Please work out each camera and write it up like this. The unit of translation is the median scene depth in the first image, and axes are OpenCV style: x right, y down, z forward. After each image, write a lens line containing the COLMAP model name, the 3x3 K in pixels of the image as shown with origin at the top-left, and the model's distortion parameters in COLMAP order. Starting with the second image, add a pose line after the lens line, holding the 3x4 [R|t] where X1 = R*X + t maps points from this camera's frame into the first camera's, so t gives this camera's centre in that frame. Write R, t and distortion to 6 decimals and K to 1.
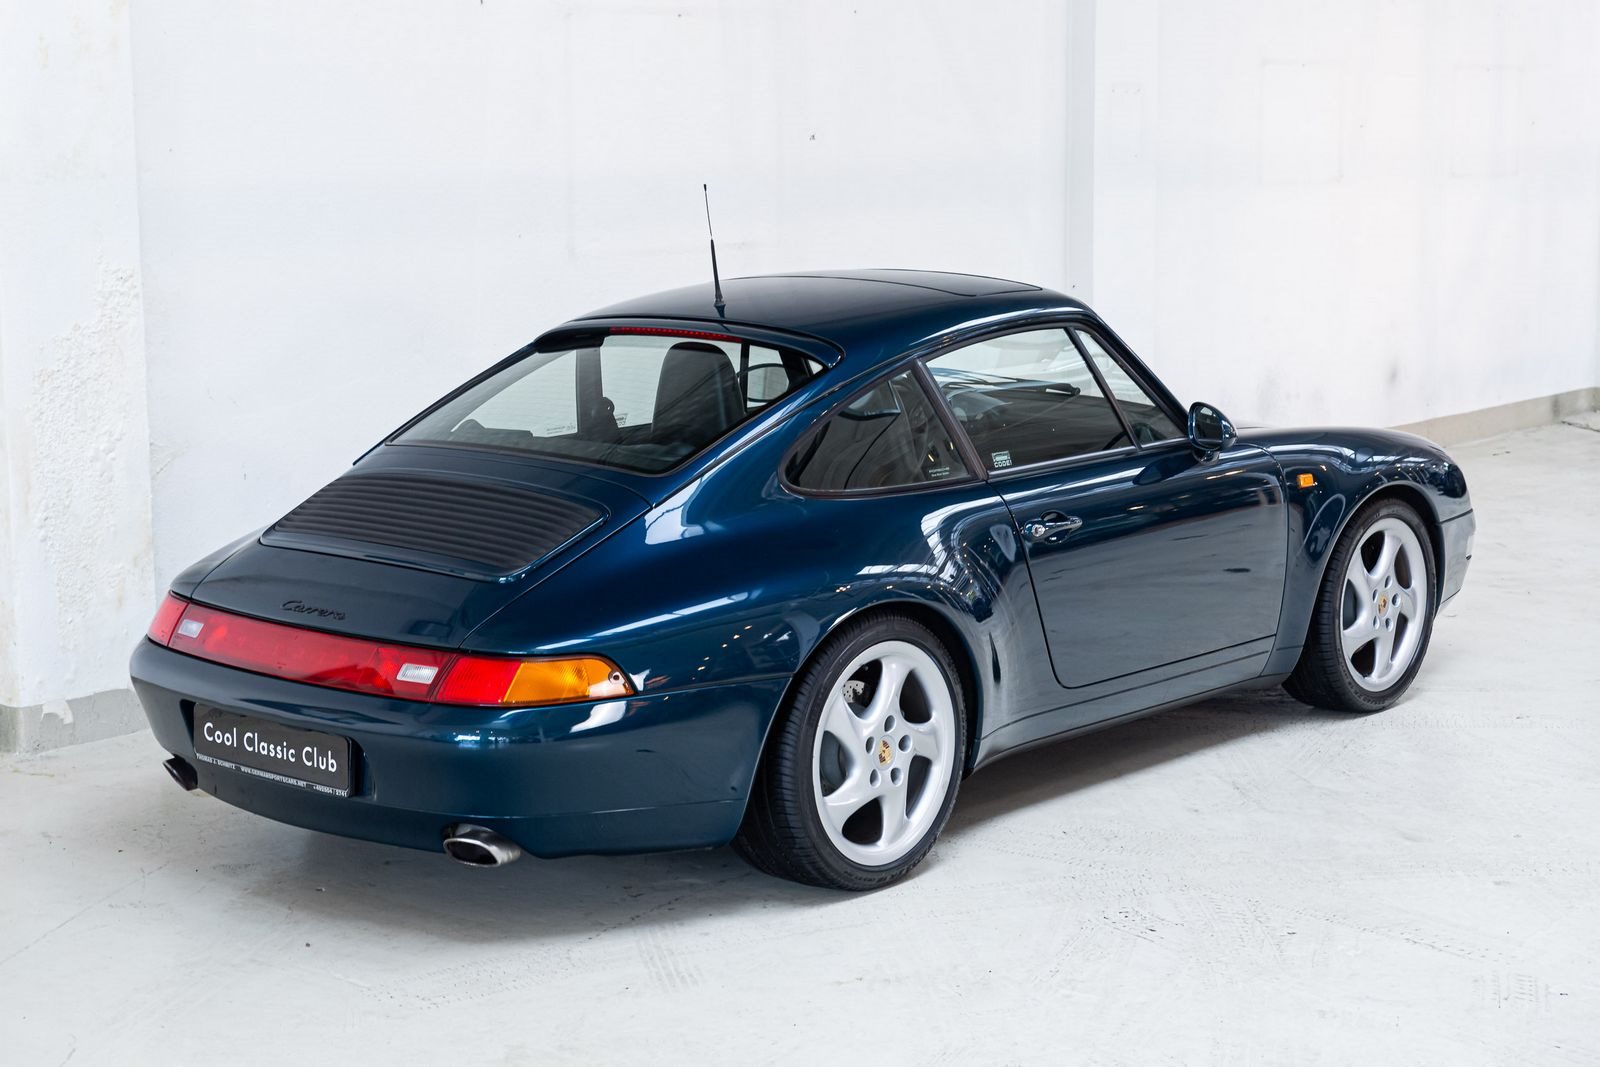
lens RADIAL K [[2777.1, 0, 805.2], [0, 2777.1, 537.3], [0, 0, 1]] dist [0.002826, 0.000000]
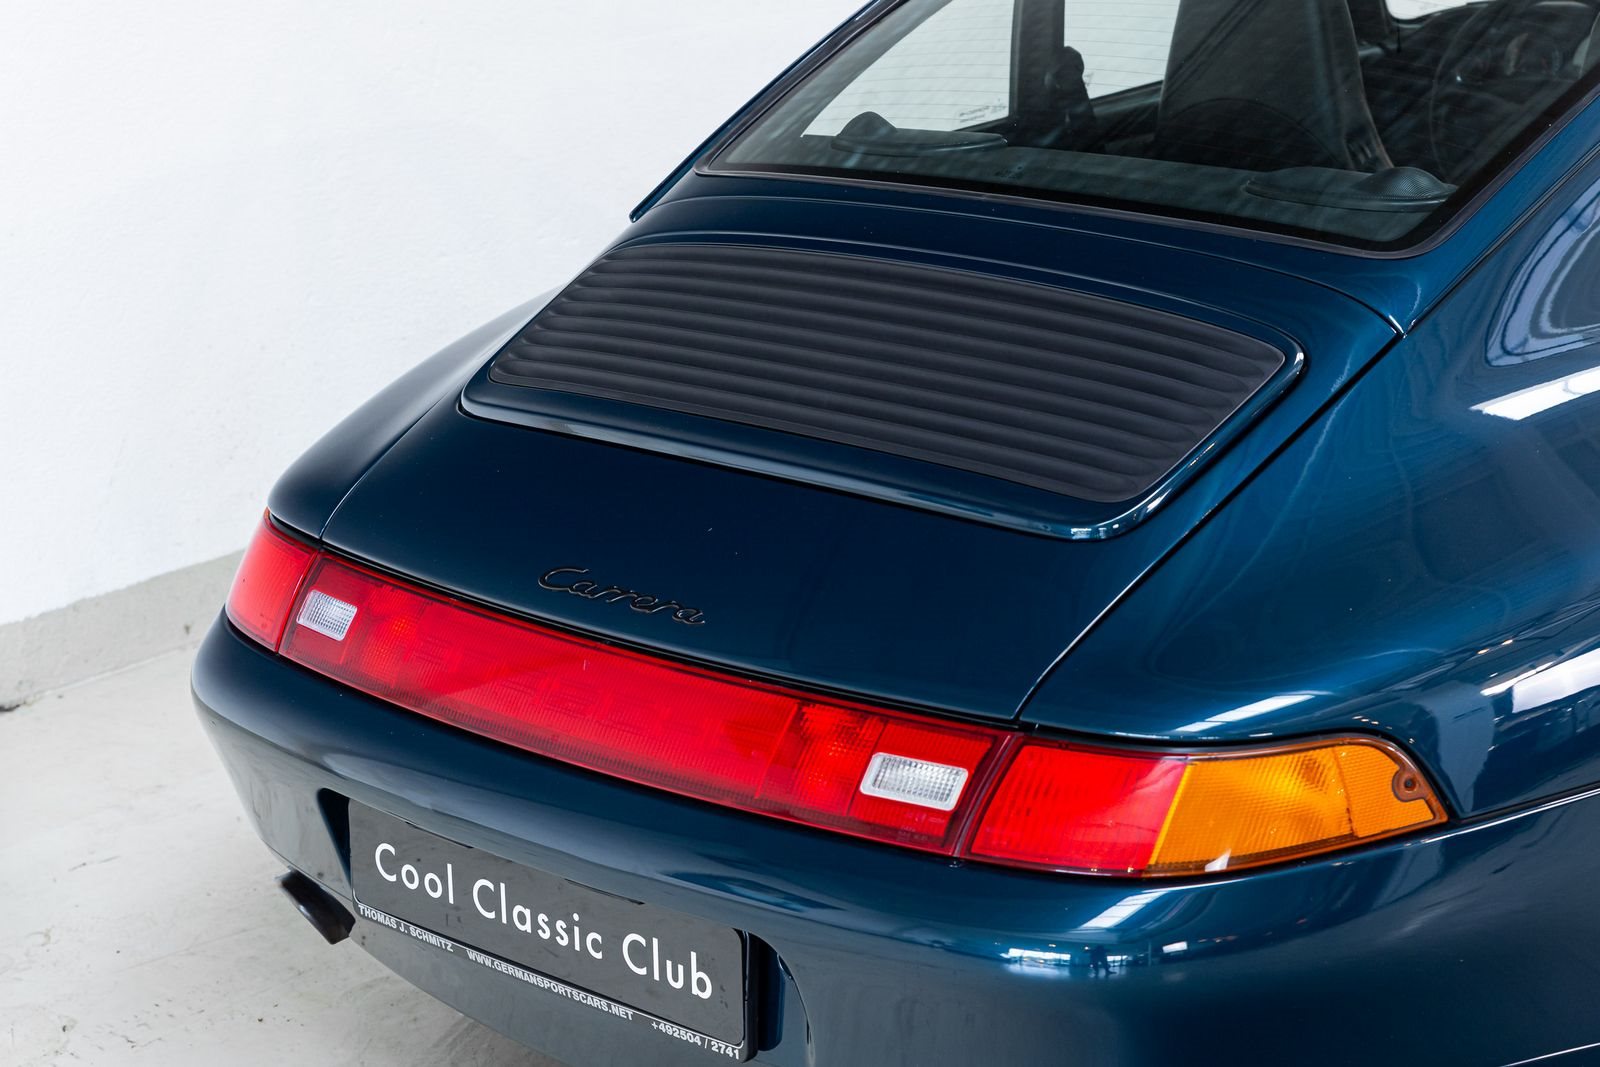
lens RADIAL K [[2990.2, 0, 807.9], [0, 2990.2, 535.0], [0, 0, 1]] dist [0.018450, 0.000000]
pose [[0.999590, -0.025613, -0.012813, -0.139378], [0.027080, 0.990911, 0.131767, -0.042581], [0.009322, -0.132060, 0.991198, 0.532065]]
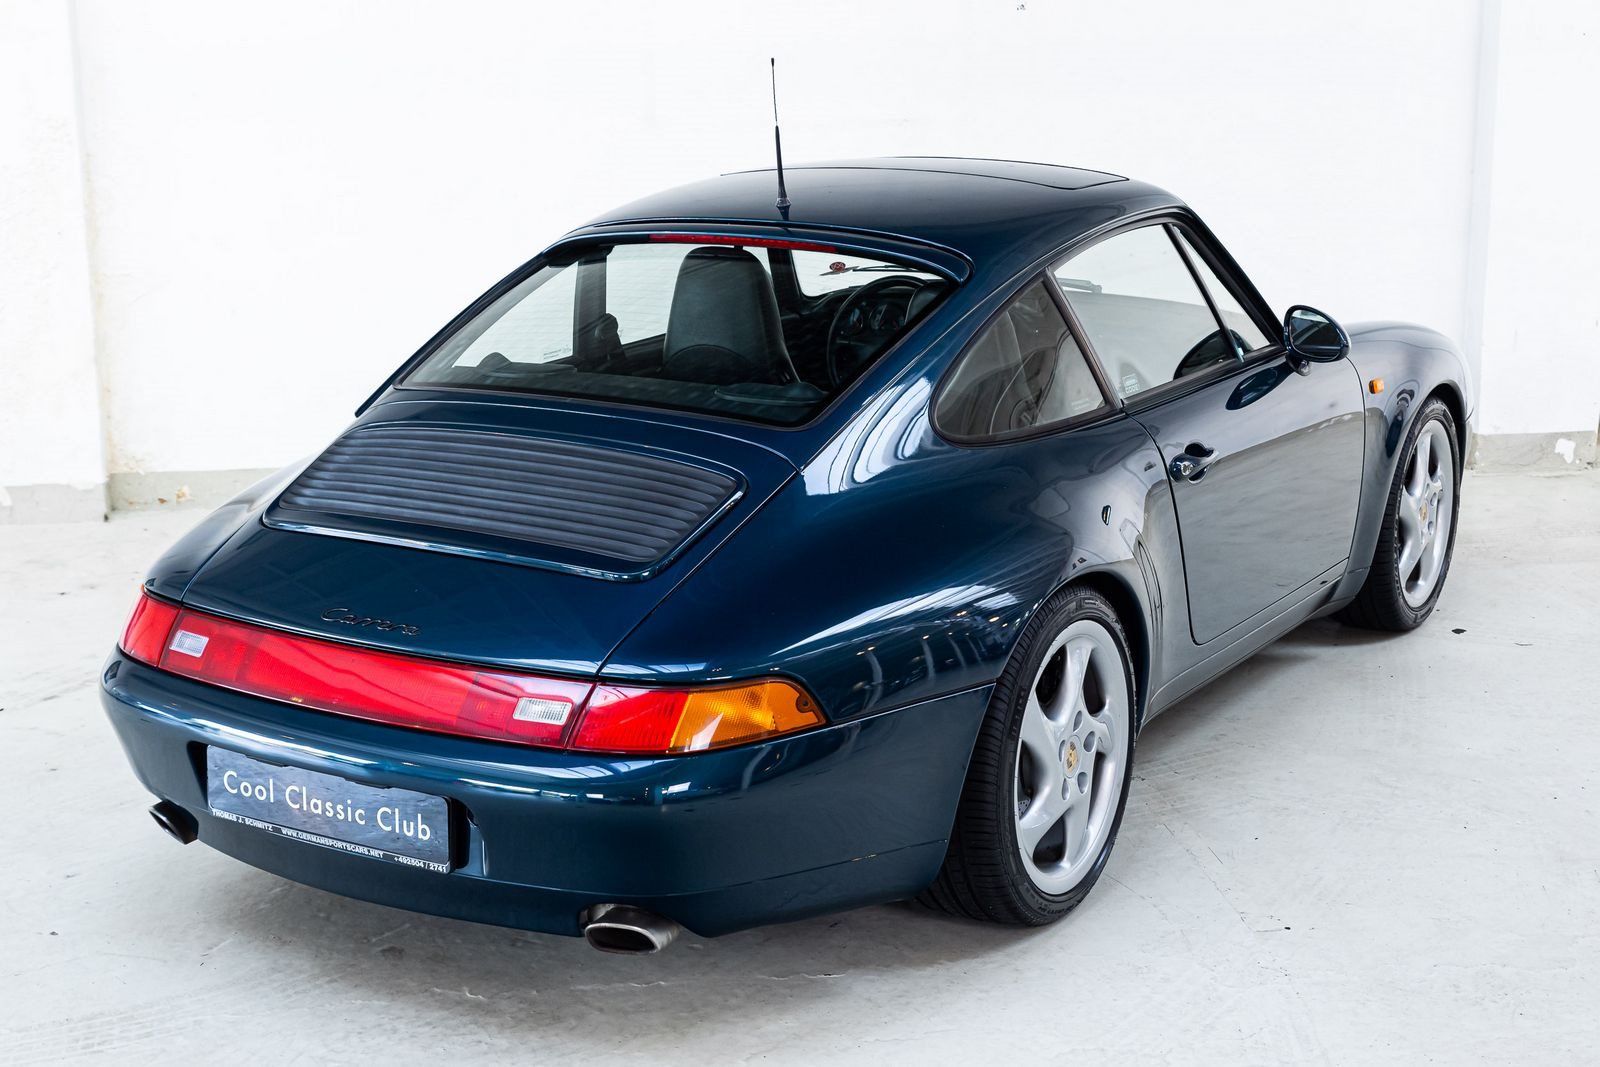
lens RADIAL K [[2329.2, 0, 791.0], [0, 2329.2, 521.8], [0, 0, 1]] dist [0.018065, 0.000000]
pose [[0.986319, -0.039542, 0.160035, -0.161584], [0.028994, 0.997283, 0.067720, -0.040706], [-0.162278, -0.062154, 0.984786, 0.343123]]
